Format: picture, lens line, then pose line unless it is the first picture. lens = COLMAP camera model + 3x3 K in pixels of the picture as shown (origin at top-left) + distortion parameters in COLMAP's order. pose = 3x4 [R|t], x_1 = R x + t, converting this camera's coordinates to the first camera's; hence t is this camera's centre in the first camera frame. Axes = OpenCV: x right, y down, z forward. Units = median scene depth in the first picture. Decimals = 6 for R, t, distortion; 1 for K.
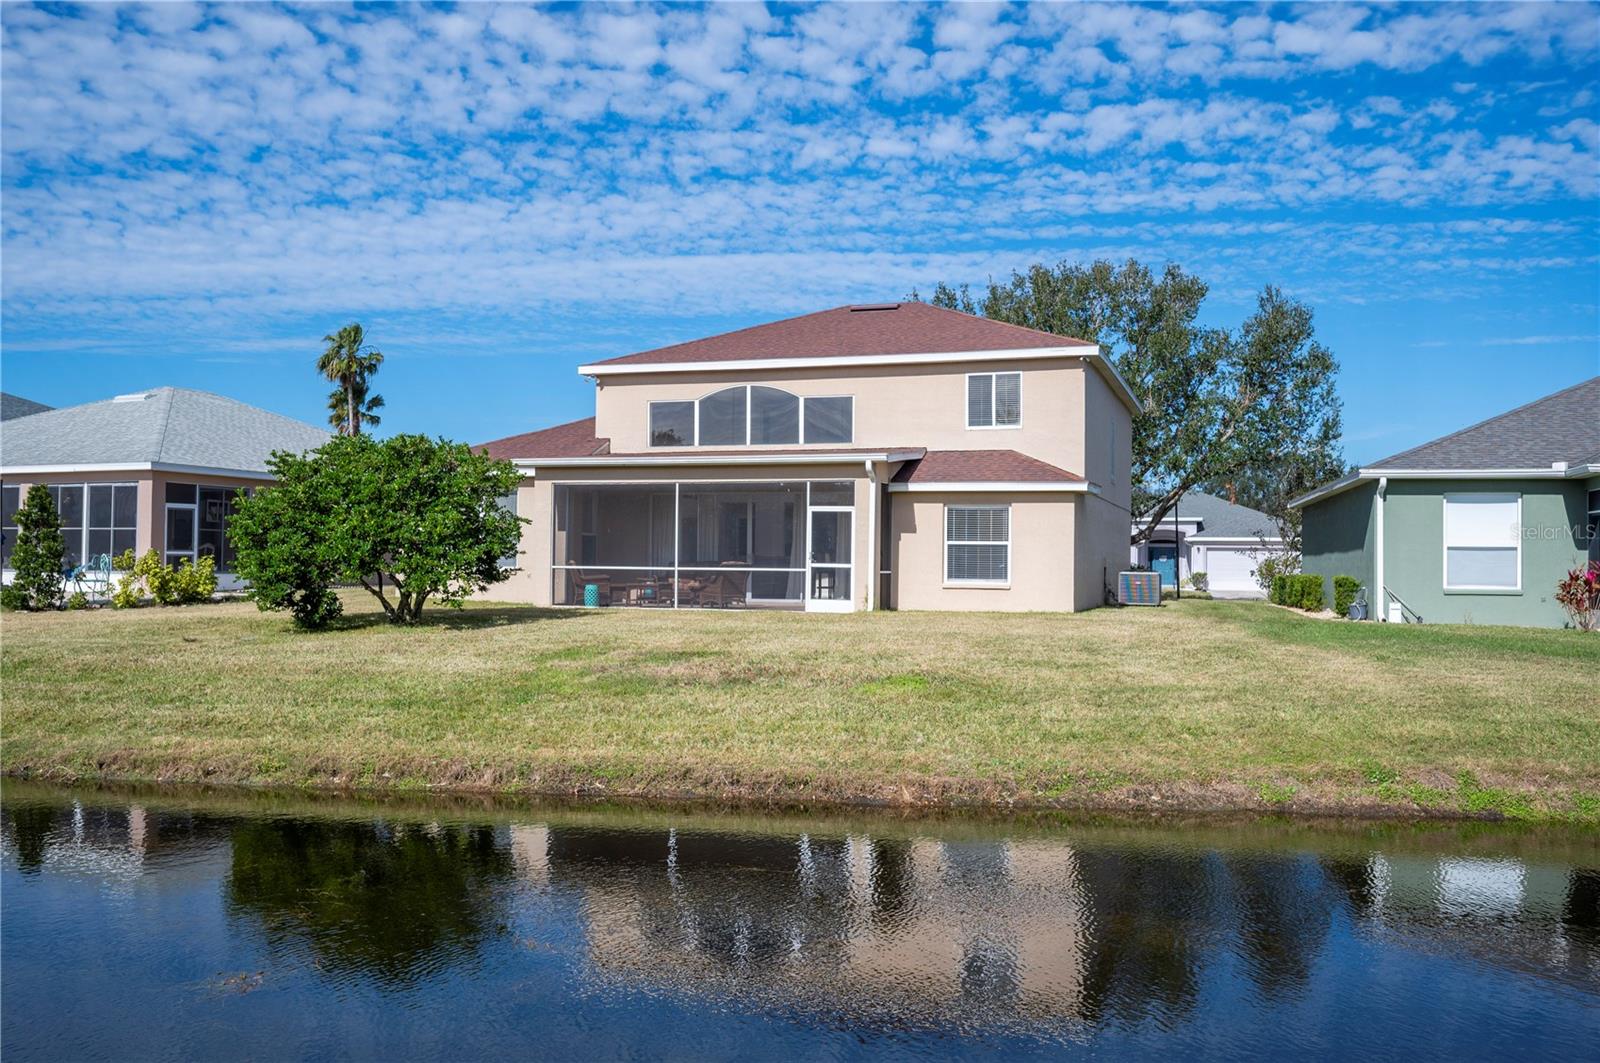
lens RADIAL K [[1384.0, 0, 799.2], [0, 1384.0, 530.5], [0, 0, 1]] dist [0.005558, 0.000580]
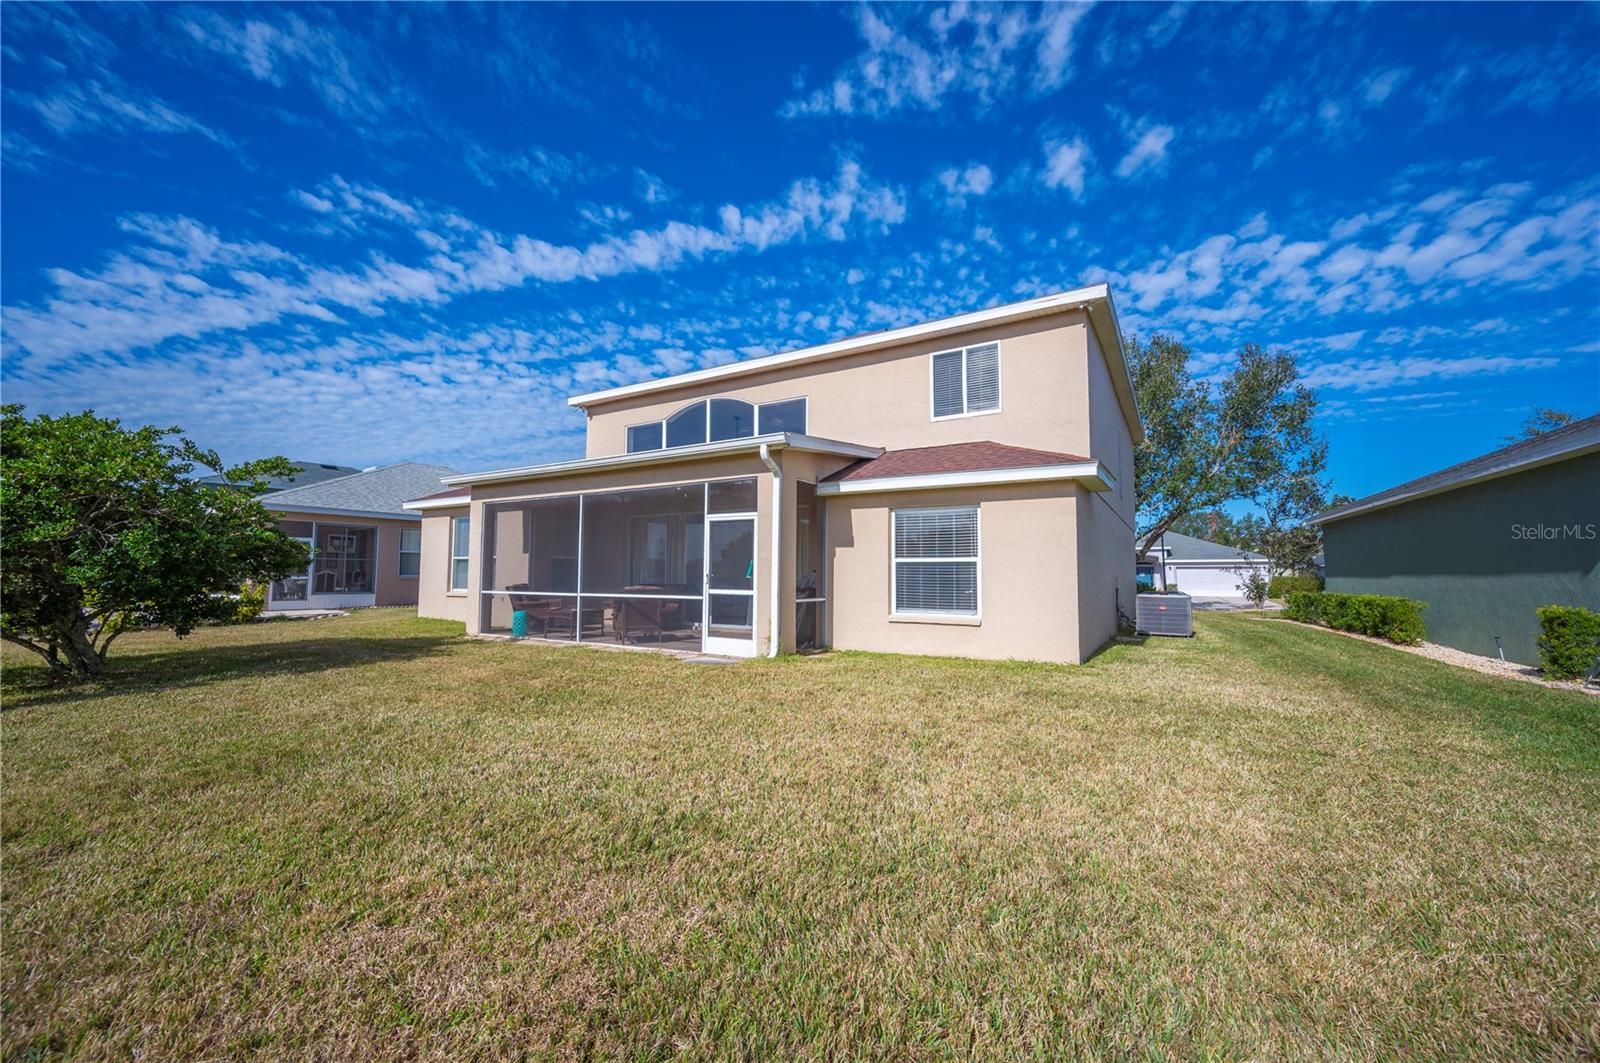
lens RADIAL K [[630.7, 0, 806.2], [0, 630.7, 539.5], [0, 0, 1]] dist [-0.000412, 0.000052]
pose [[0.977172, -0.019289, -0.211574, 0.132144], [0.011543, 0.999219, -0.037785, 0.009914], [0.212138, 0.034480, 0.976631, 0.657685]]
